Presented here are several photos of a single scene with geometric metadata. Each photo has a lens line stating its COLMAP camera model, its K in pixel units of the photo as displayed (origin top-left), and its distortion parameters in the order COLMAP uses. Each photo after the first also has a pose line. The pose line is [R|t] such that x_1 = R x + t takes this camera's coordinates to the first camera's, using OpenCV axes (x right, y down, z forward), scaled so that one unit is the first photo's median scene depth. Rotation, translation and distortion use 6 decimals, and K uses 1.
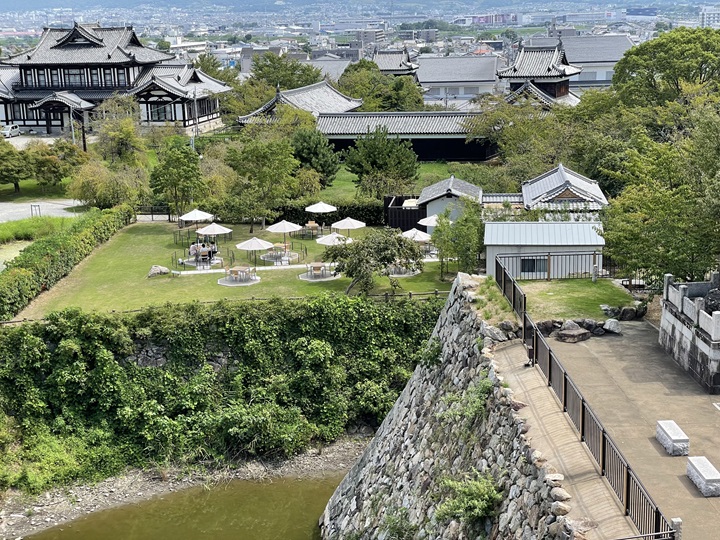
lens RADIAL K [[1091.9, 0, 360.0], [0, 1091.9, 270.0], [0, 0, 1]] dist [0.130079, 0.026485]
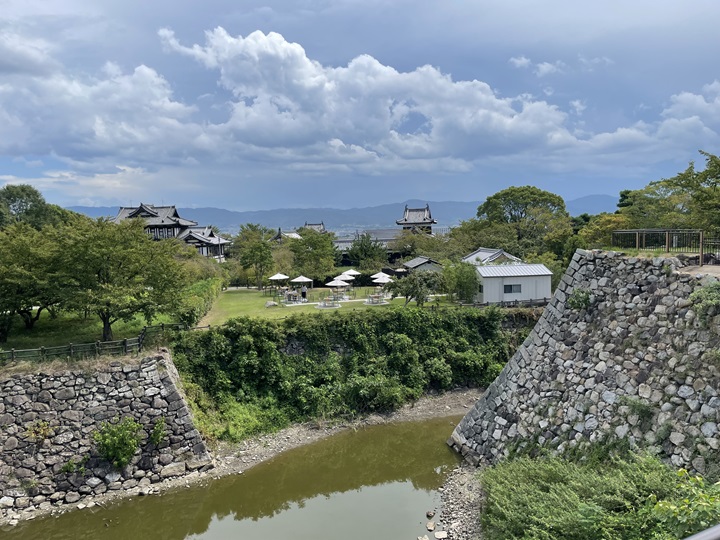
lens RADIAL K [[554.7, 0, 360.0], [0, 554.7, 270.0], [0, 0, 1]] dist [0.069686, -0.000887]
pose [[0.978050, -0.014359, 0.207876, -0.265634], [0.049315, 0.985232, -0.163969, 0.104778], [-0.202452, 0.170622, 0.964314, 0.243392]]
